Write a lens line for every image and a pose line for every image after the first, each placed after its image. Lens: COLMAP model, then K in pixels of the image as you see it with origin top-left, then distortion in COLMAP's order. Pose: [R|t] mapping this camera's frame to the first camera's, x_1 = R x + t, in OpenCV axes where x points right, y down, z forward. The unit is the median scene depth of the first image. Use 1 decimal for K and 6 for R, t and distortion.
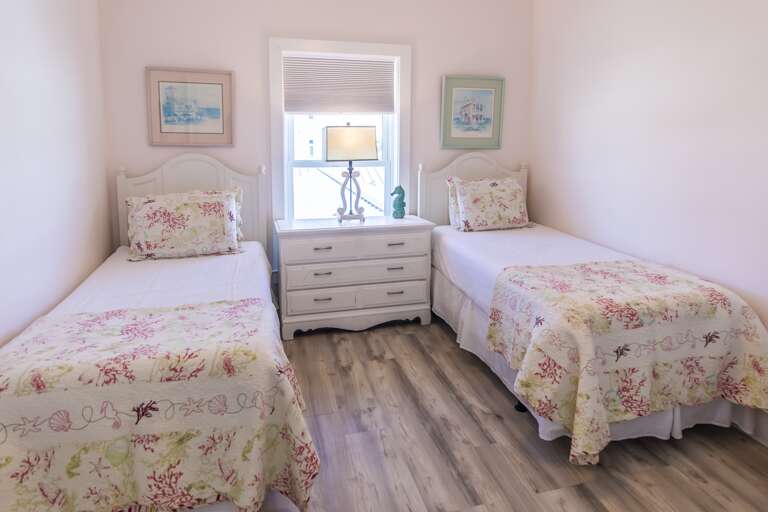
lens RADIAL K [[460.2, 0, 383.2], [0, 460.2, 189.9], [0, 0, 1]] dist [0.001740, -0.000670]
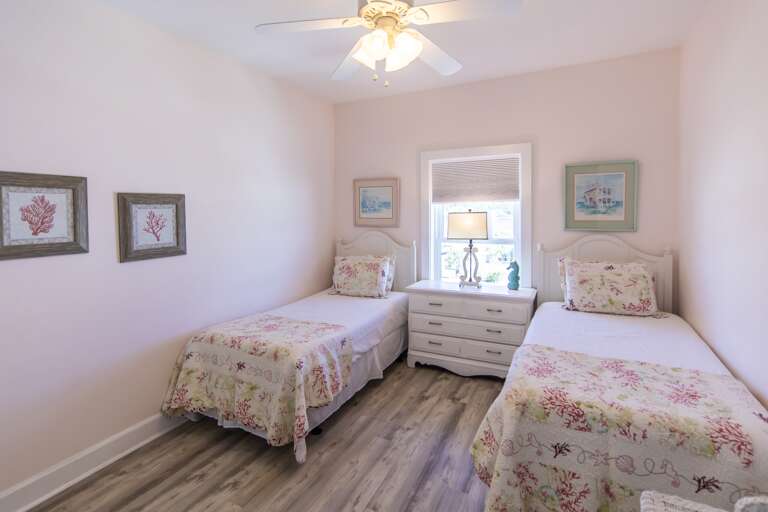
lens RADIAL K [[366.0, 0, 384.3], [0, 366.0, 223.8], [0, 0, 1]] dist [0.001037, 0.000168]
pose [[0.754093, 0.007507, -0.656724, 0.432935], [-0.063442, 0.996091, -0.061463, -0.029618], [0.653696, 0.088013, 0.751622, 0.080117]]
